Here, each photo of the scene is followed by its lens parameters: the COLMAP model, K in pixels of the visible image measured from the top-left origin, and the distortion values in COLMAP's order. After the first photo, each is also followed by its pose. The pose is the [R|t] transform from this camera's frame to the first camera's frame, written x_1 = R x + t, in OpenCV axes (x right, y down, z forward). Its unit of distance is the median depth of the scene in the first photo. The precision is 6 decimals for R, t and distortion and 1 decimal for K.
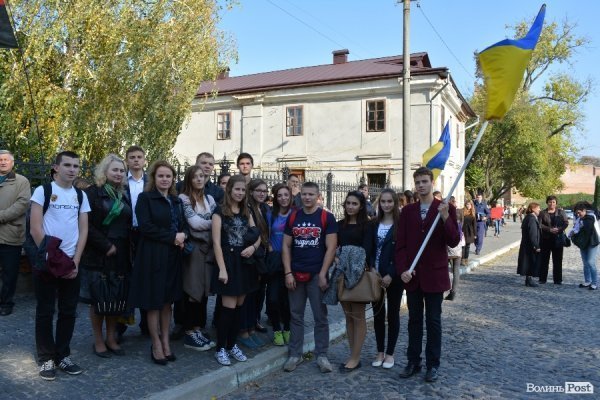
lens RADIAL K [[478.1, 0, 300.0], [0, 478.1, 200.0], [0, 0, 1]] dist [-0.080624, 0.007205]
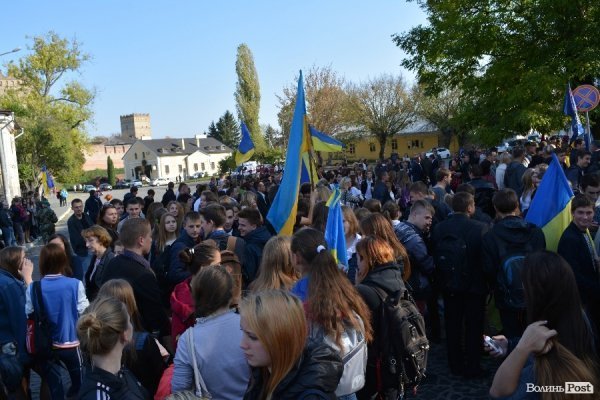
lens RADIAL K [[489.9, 0, 304.5], [0, 489.9, 186.9], [0, 0, 1]] dist [-0.065052, 0.009260]
pose [[0.580822, -0.107044, 0.806962, -0.176511], [0.085697, 0.993848, 0.070153, -0.018915], [-0.809507, 0.028408, 0.586422, -0.297810]]
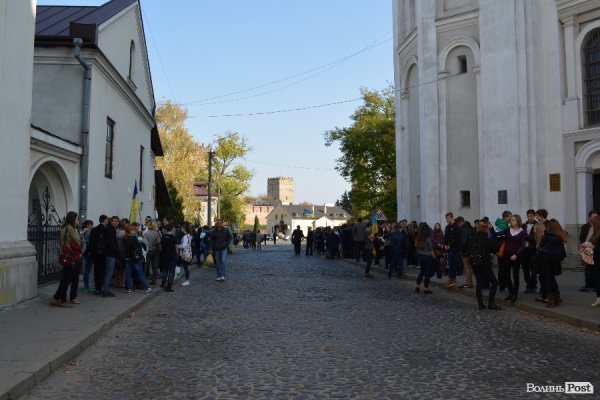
lens RADIAL K [[599.0, 0, 300.0], [0, 599.0, 200.0], [0, 0, 1]] dist [-0.070034, -0.007334]
pose [[0.797570, 0.022456, 0.602808, -0.745684], [0.003702, 0.999106, -0.042117, -0.019082], [-0.603215, 0.035823, 0.796774, -1.142598]]
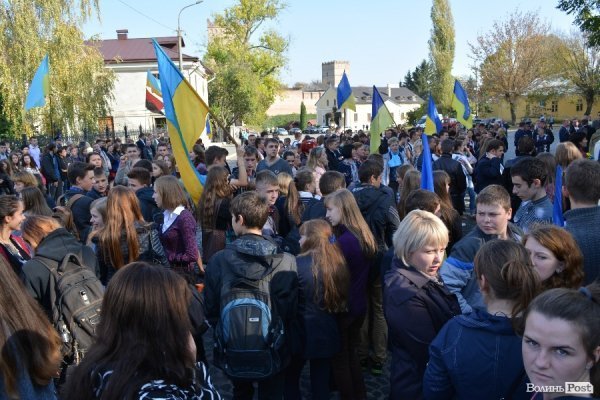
lens RADIAL K [[489.9, 0, 304.5], [0, 489.9, 186.9], [0, 0, 1]] dist [-0.065052, 0.009260]
pose [[0.856571, -0.108604, 0.504472, -0.126358], [0.039208, 0.988474, 0.146227, -0.018836], [-0.514538, -0.105474, 0.850956, -0.320874]]
